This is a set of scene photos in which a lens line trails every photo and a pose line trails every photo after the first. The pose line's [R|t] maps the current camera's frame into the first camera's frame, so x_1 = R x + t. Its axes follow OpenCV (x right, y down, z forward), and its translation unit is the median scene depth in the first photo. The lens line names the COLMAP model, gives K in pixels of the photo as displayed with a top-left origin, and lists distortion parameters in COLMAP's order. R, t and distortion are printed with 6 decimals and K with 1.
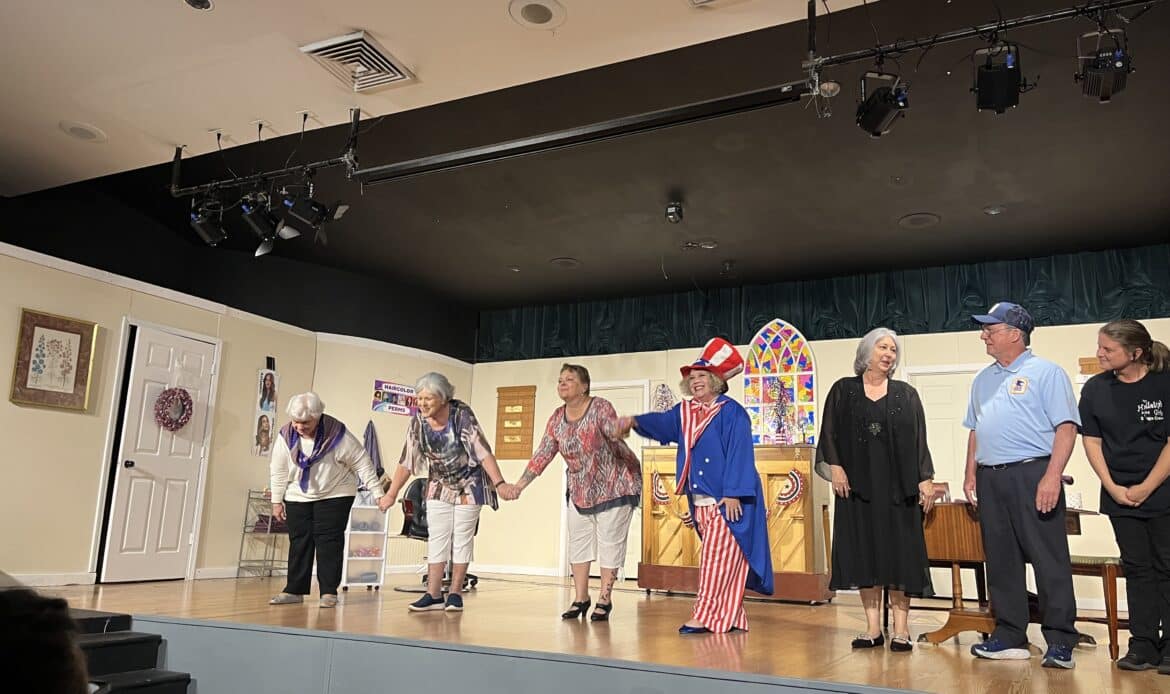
lens RADIAL K [[884.7, 0, 597.0], [0, 884.7, 339.3], [0, 0, 1]] dist [0.066193, -0.078393]
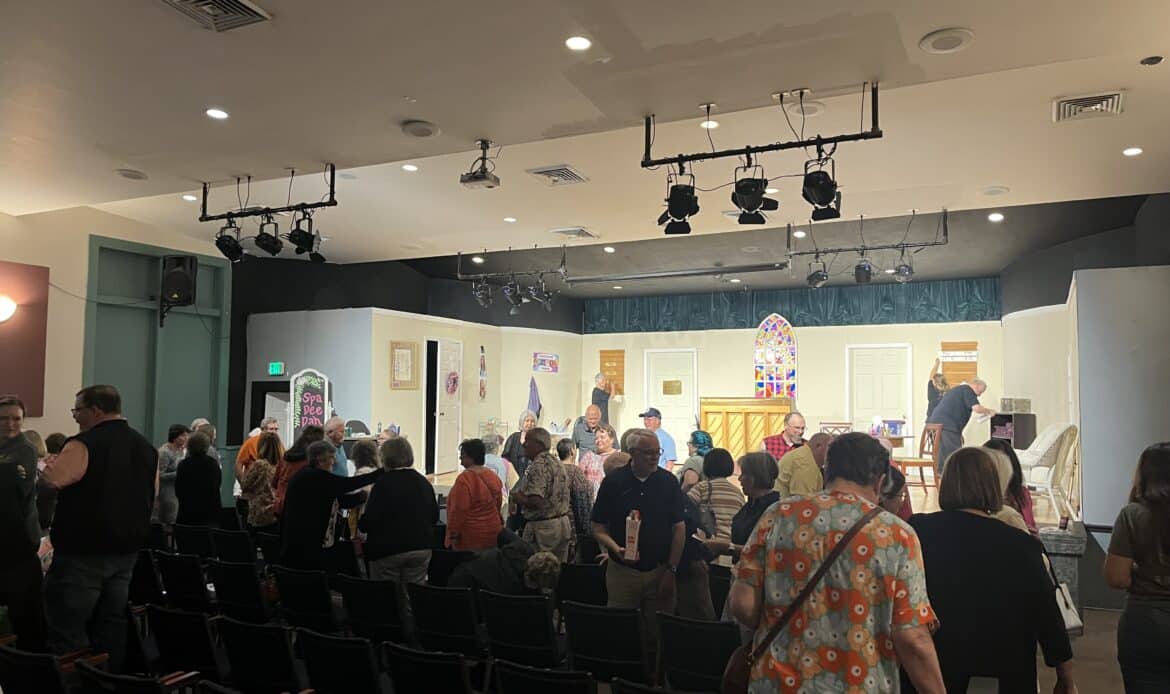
lens RADIAL K [[884.7, 0, 593.2], [0, 884.7, 352.7], [0, 0, 1]] dist [0.066193, -0.078393]
pose [[0.999725, -0.022784, -0.005537, -0.167731], [0.023359, 0.988219, 0.151251, -0.267522], [0.002026, -0.151339, 0.988480, -0.850914]]
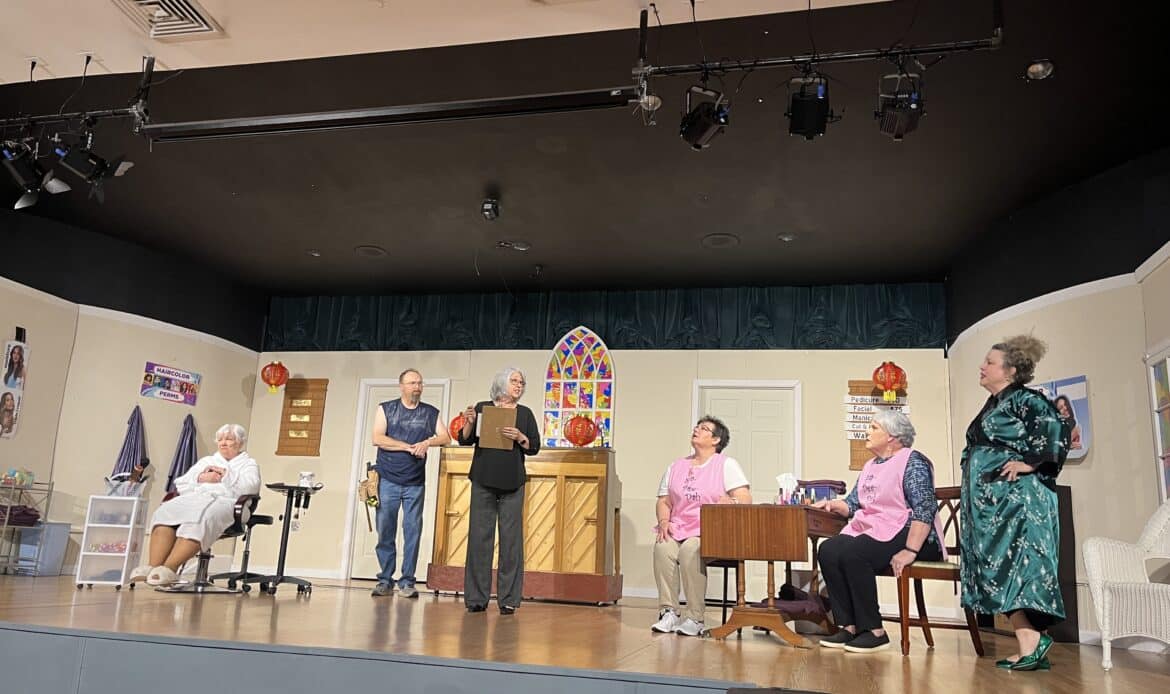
lens RADIAL K [[884.7, 0, 582.7], [0, 884.7, 343.5], [0, 0, 1]] dist [0.066193, -0.078393]
pose [[0.974454, 0.066996, 0.214363, -0.014469], [-0.065687, 0.997753, -0.013231, 0.013013], [-0.214768, -0.001188, 0.976664, 0.011054]]
